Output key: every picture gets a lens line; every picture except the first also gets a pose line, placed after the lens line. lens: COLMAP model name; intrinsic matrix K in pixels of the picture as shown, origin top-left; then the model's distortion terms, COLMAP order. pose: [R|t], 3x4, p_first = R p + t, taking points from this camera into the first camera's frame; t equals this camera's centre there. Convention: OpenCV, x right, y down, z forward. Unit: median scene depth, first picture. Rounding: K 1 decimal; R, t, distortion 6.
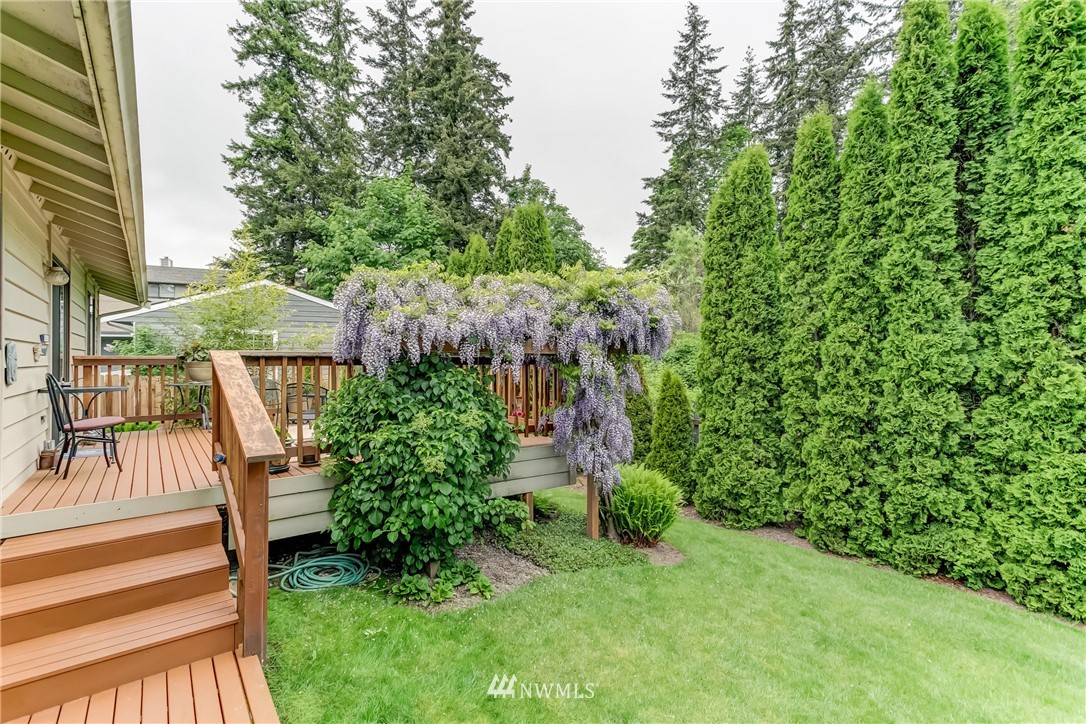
lens RADIAL K [[526.5, 0, 537.5], [0, 526.5, 348.2], [0, 0, 1]] dist [0.034536, 0.000226]
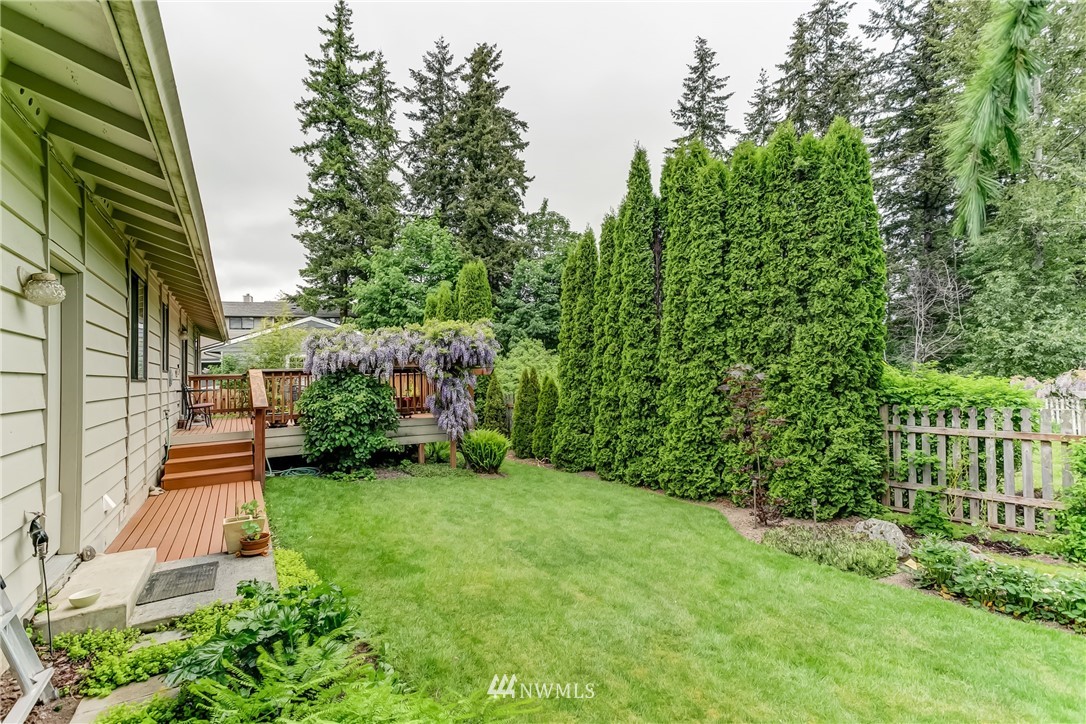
lens RADIAL K [[523.7, 0, 539.3], [0, 523.7, 340.1], [0, 0, 1]] dist [0.036497, -0.000255]
pose [[0.993614, -0.033003, -0.107902, 0.087234], [0.028720, 0.998746, -0.041009, 0.000713], [0.109120, 0.037649, 0.993315, -0.111920]]
